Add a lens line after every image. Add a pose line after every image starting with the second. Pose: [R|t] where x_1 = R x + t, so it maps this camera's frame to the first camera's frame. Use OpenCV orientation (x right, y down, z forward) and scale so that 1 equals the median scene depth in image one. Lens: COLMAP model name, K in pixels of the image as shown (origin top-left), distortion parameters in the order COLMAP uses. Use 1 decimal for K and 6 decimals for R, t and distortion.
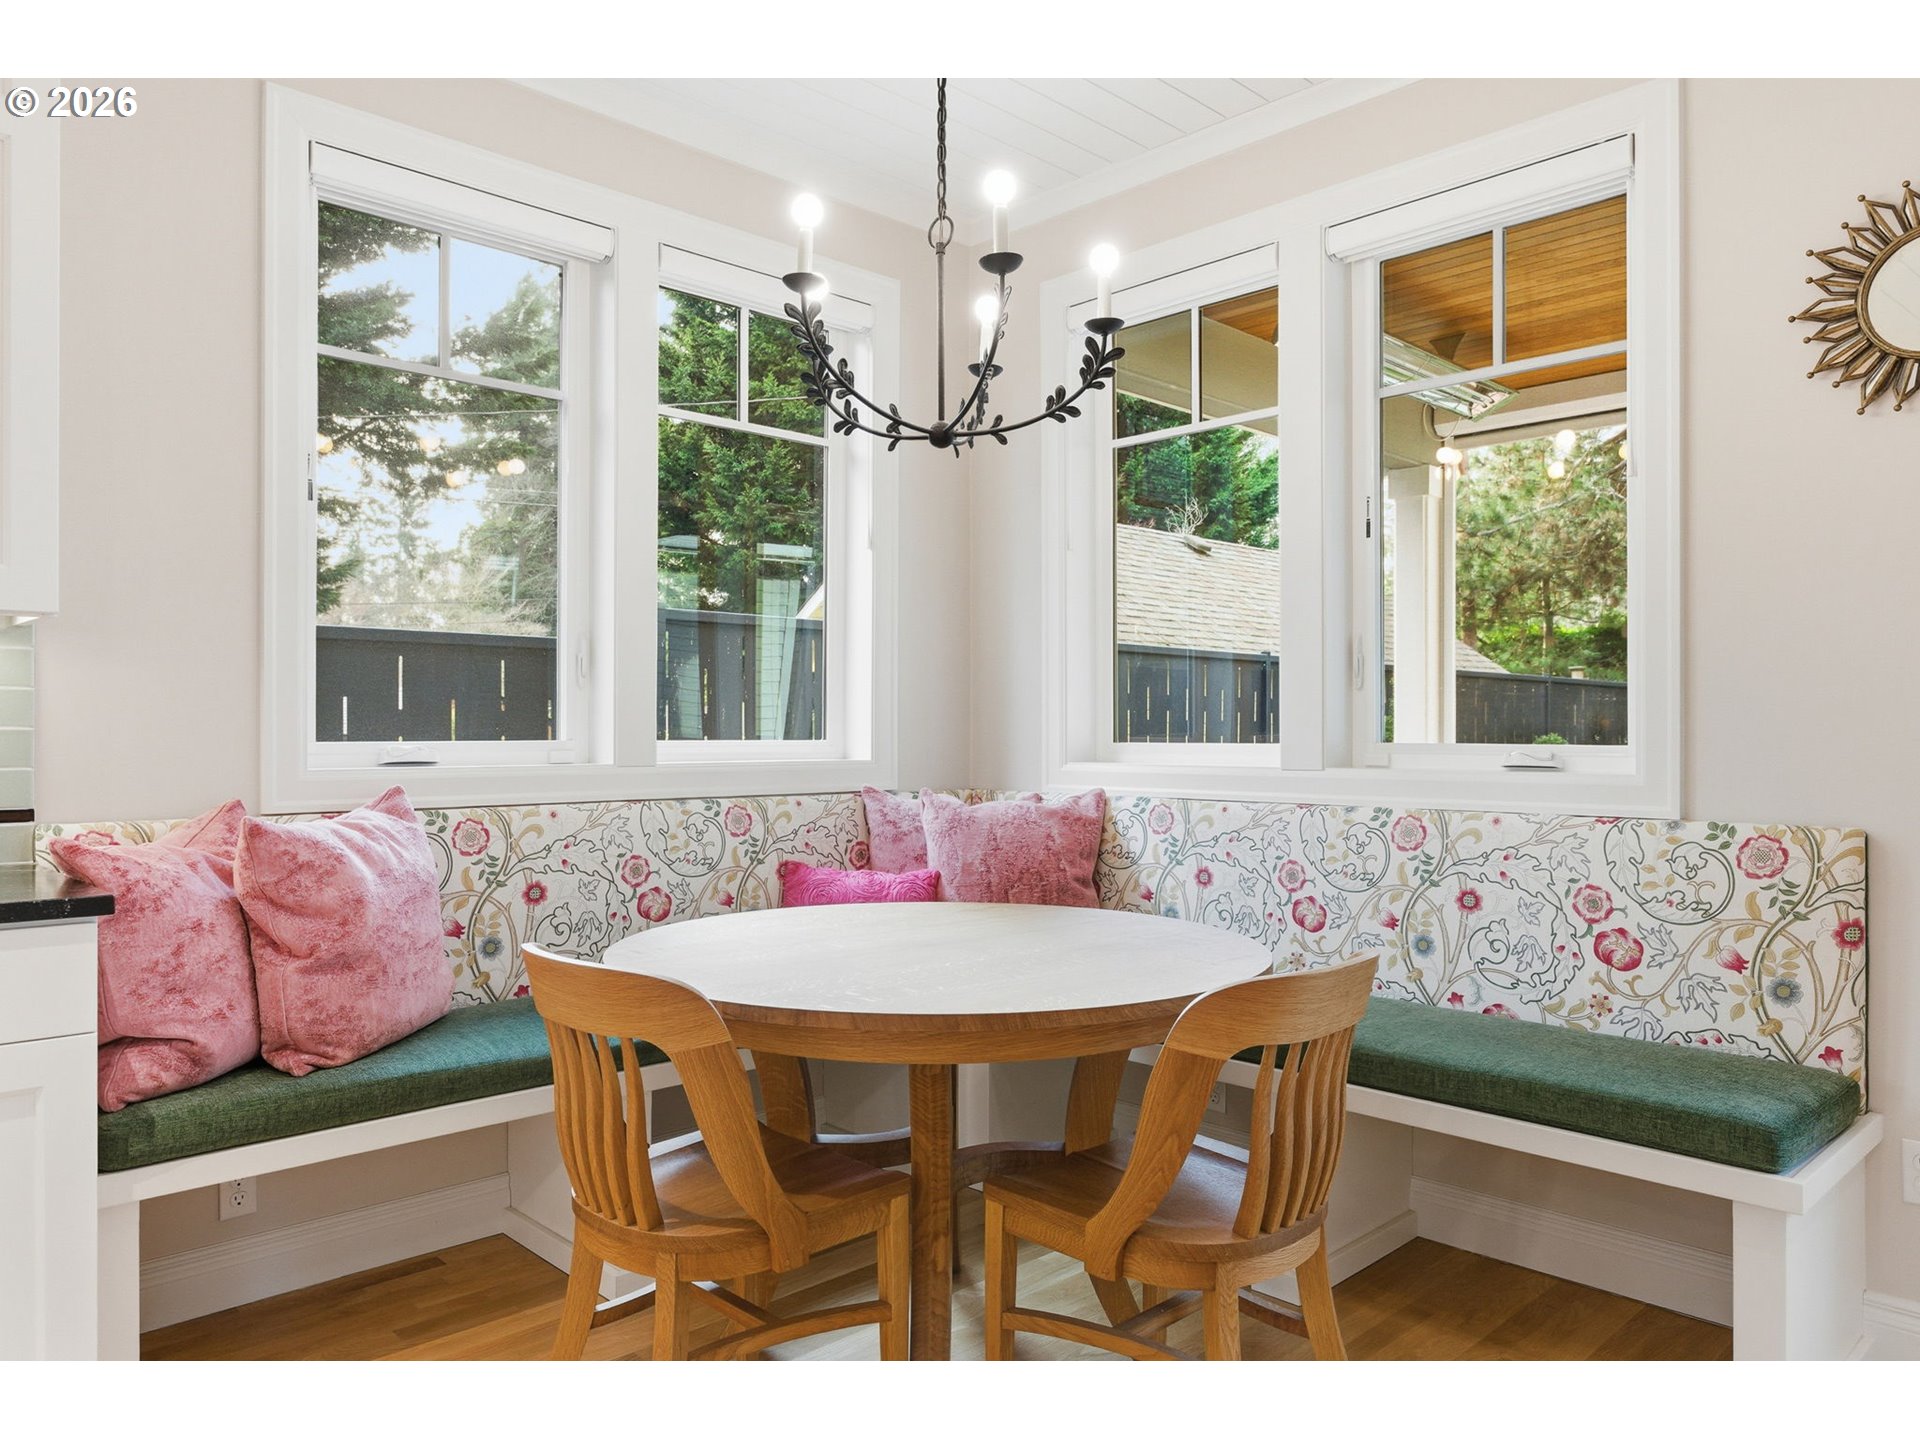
lens RADIAL K [[1320.6, 0, 957.3], [0, 1320.6, 735.5], [0, 0, 1]] dist [-0.001806, 0.002348]
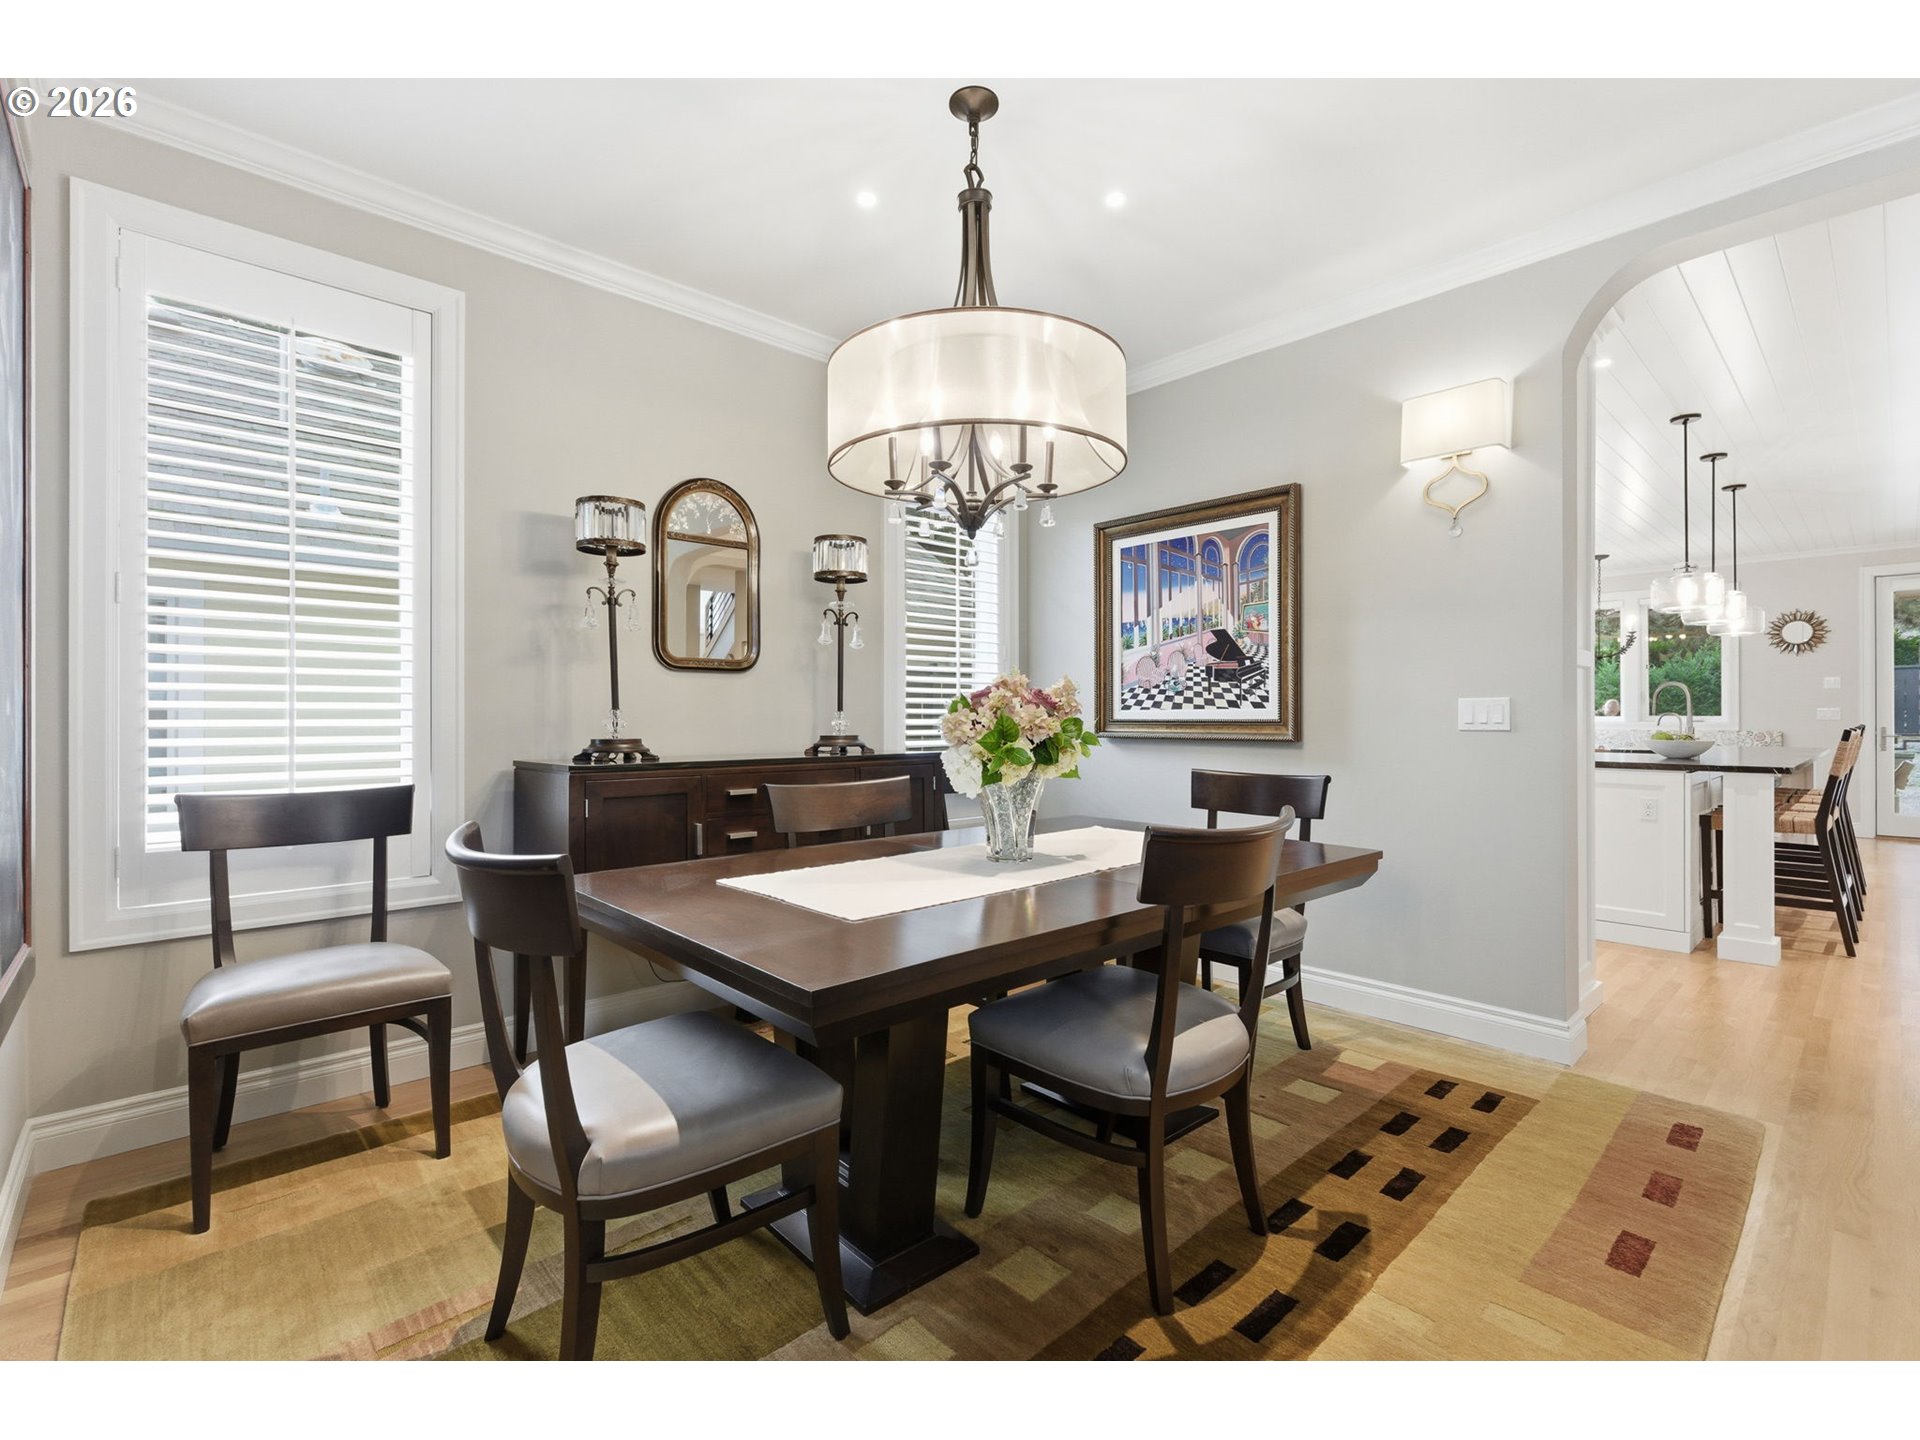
lens RADIAL K [[866.7, 0, 955.2], [0, 866.7, 710.5], [0, 0, 1]] dist [0.001037, 0.001387]
pose [[0.999821, 0.000497, -0.018902, -2.520999], [-0.000597, 0.999986, -0.005321, 0.007397], [0.018899, 0.005332, 0.999807, -2.509296]]
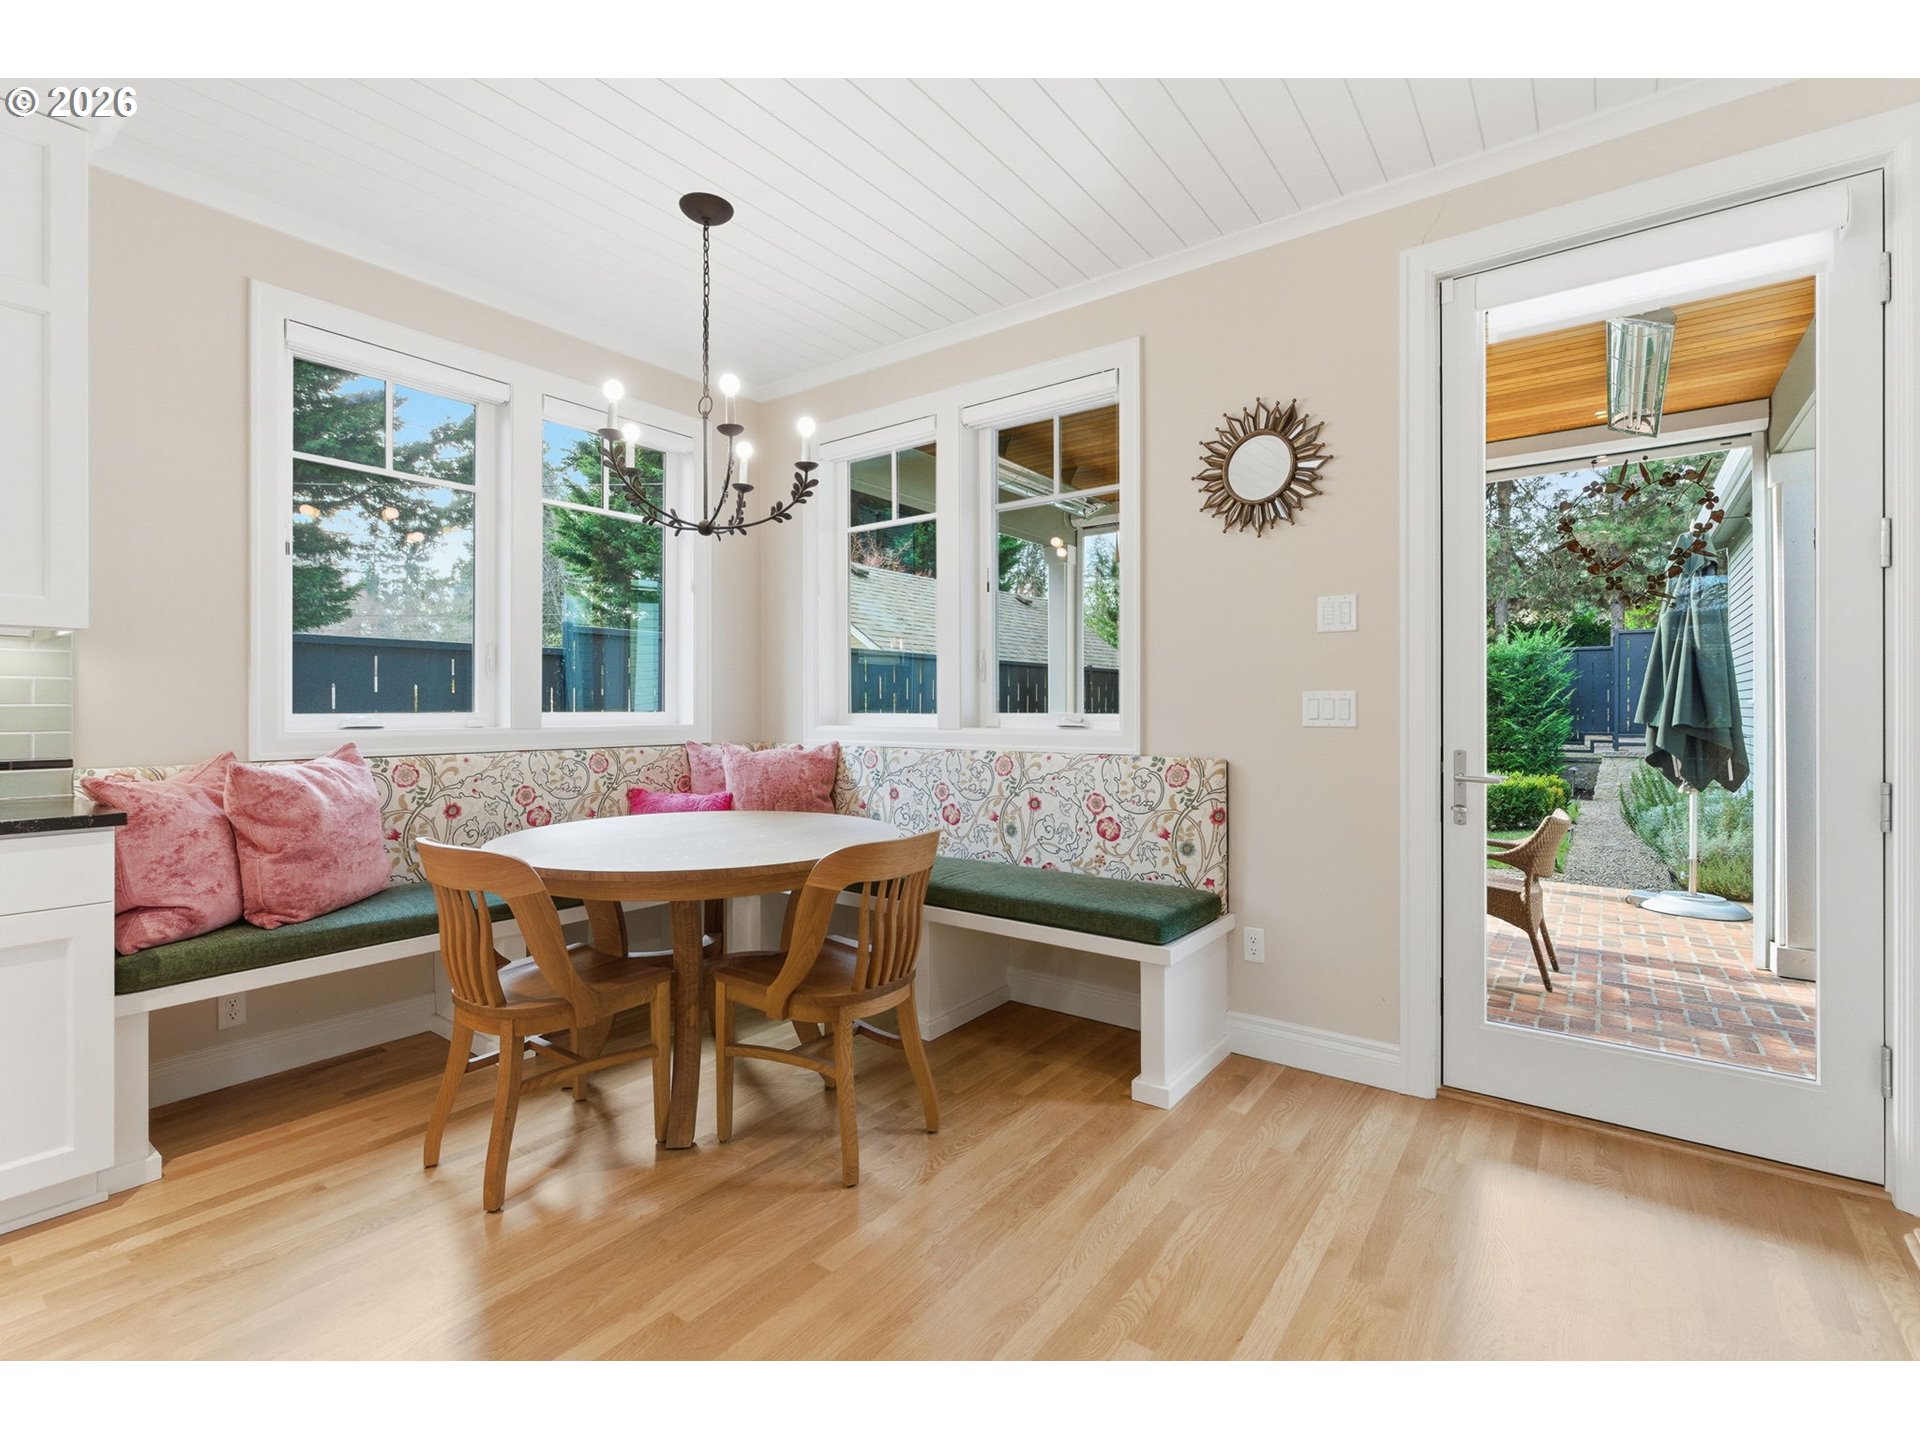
lens RADIAL K [[866.7, 0, 955.2], [0, 866.7, 710.5], [0, 0, 1]] dist [0.001037, 0.001387]
pose [[0.986489, -0.001717, 0.163818, 0.115422], [0.001419, 0.999997, 0.001937, 0.000335], [-0.163821, -0.001679, 0.986489, -0.123442]]
